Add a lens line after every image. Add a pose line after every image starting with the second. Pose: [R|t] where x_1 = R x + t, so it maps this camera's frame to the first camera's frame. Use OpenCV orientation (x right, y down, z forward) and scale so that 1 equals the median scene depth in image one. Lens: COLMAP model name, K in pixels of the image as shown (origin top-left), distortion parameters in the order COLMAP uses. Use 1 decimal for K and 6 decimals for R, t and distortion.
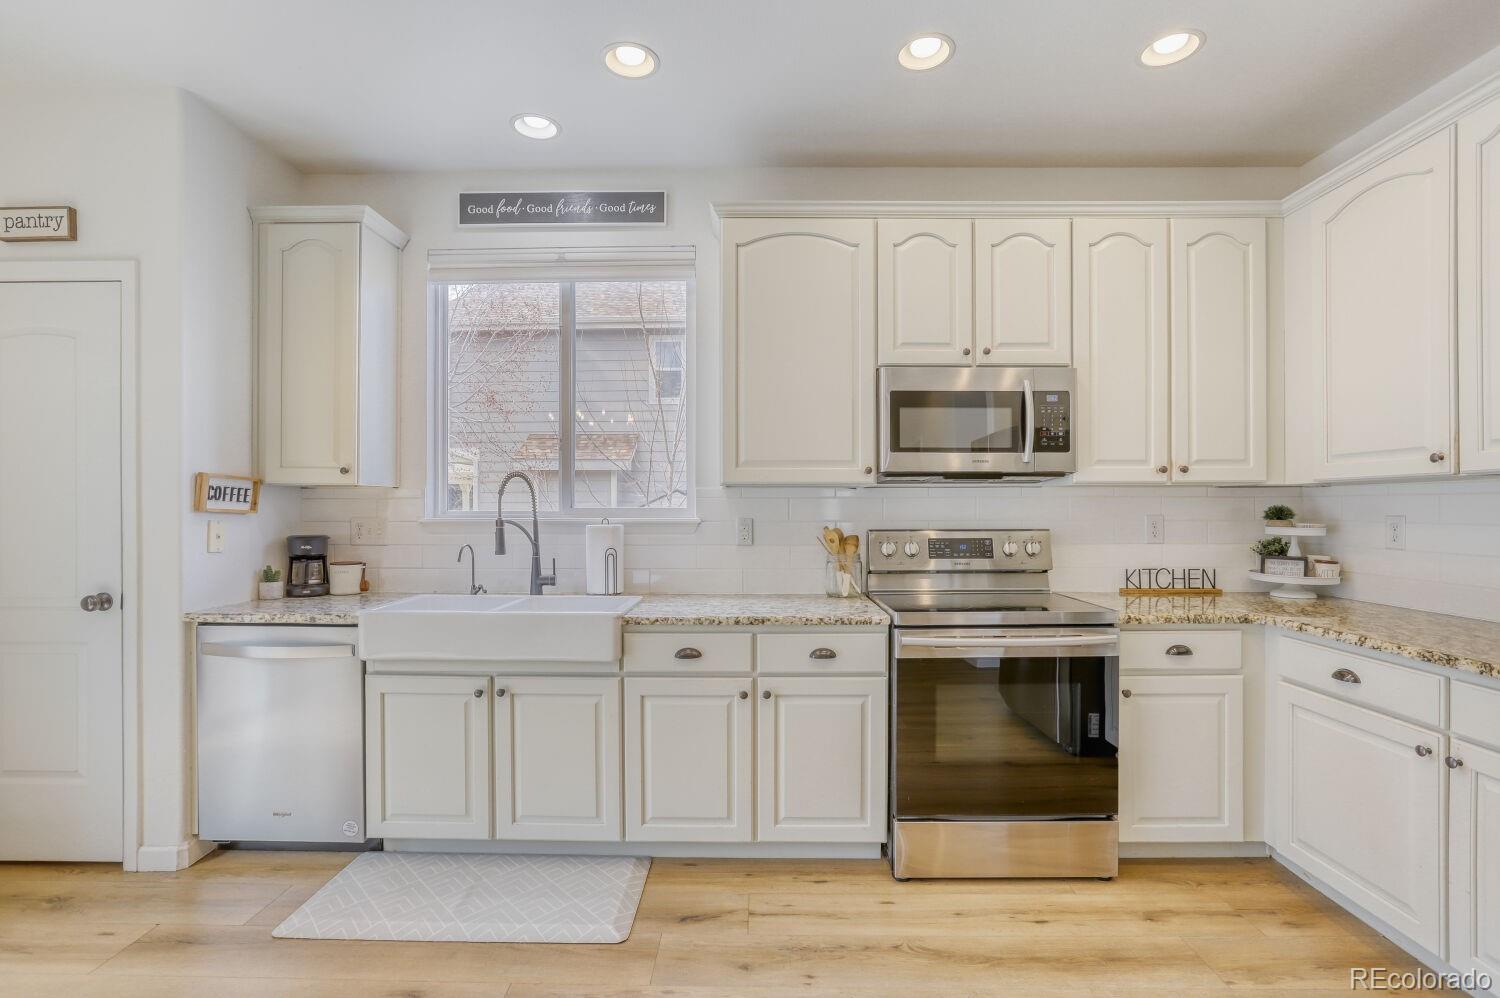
lens RADIAL K [[688.6, 0, 745.0], [0, 688.6, 508.6], [0, 0, 1]] dist [-0.036347, 0.011030]
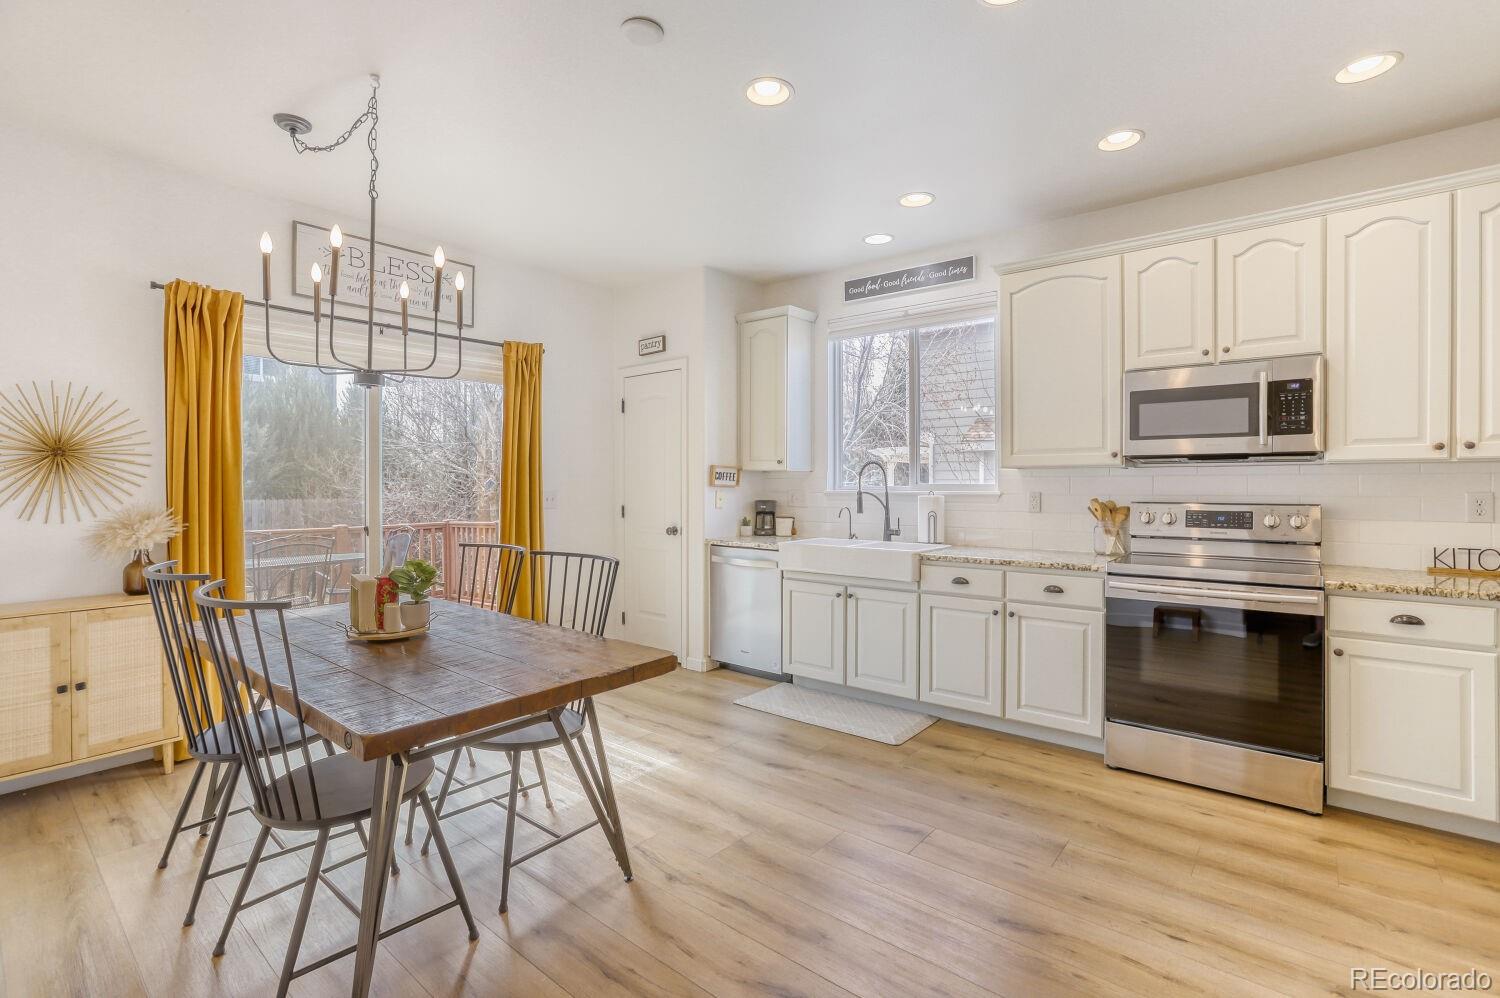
lens RADIAL K [[688.6, 0, 758.8], [0, 688.6, 475.1], [0, 0, 1]] dist [-0.036347, 0.011030]
pose [[0.787188, -0.006832, -0.616675, 0.444722], [-0.001757, 0.999910, -0.013321, -0.000102], [0.616710, 0.011570, 0.787105, -0.401069]]
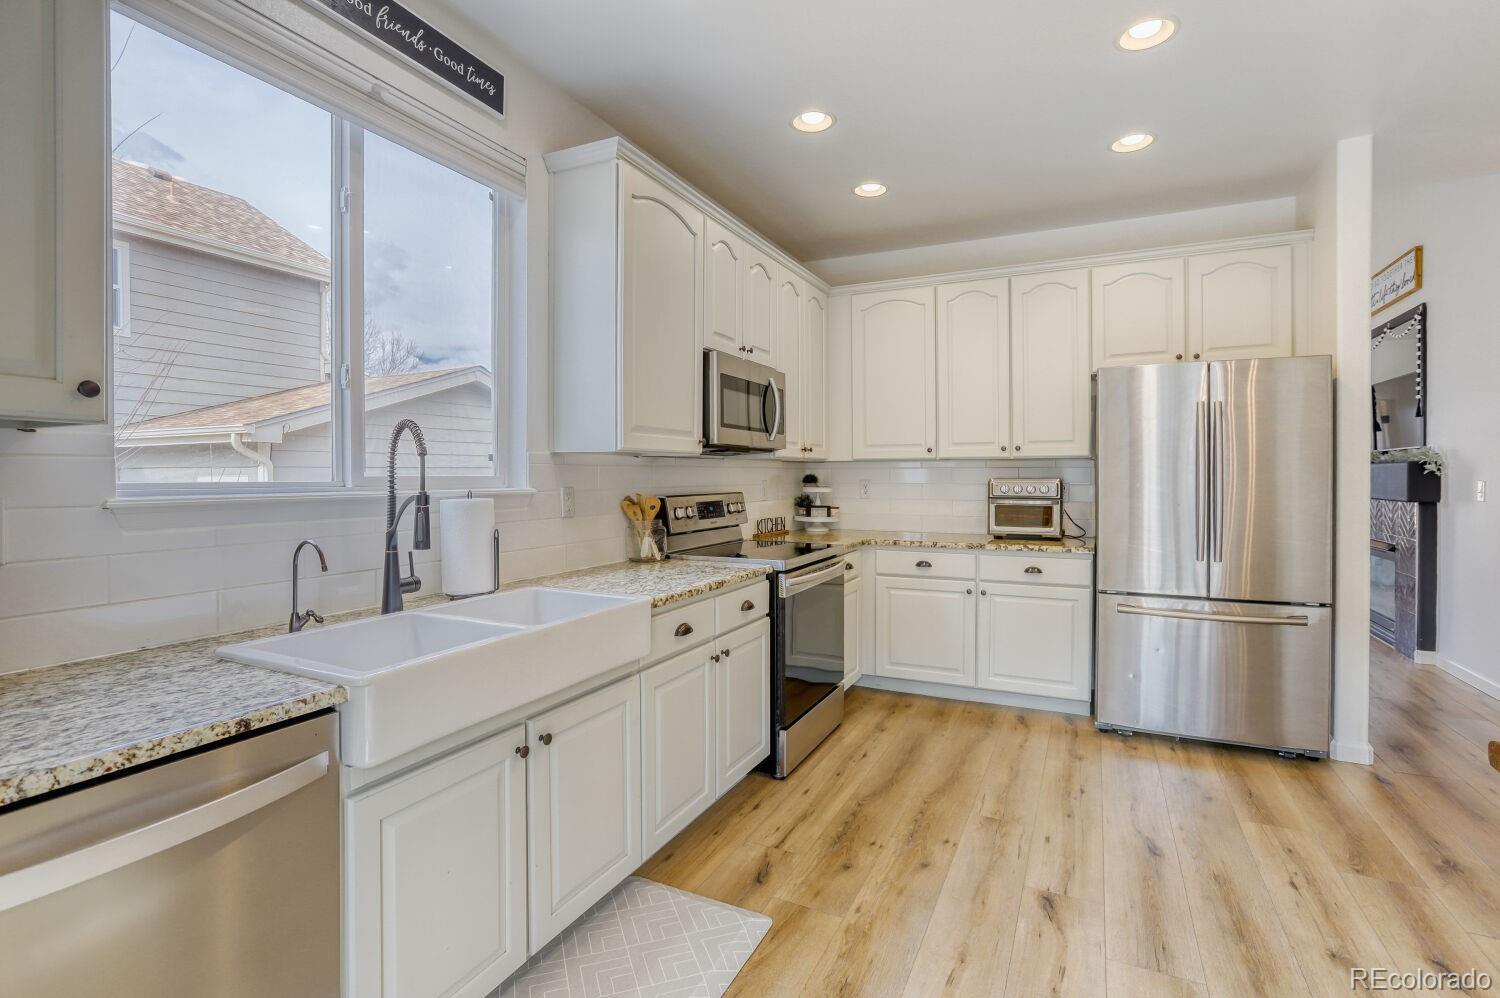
lens RADIAL K [[688.6, 0, 766.6], [0, 688.6, 480.0], [0, 0, 1]] dist [-0.036347, 0.011030]
pose [[0.422842, -0.005706, 0.906186, -0.797190], [0.005203, 0.999979, 0.003868, 0.002580], [-0.906189, 0.003079, 0.422863, 0.446678]]
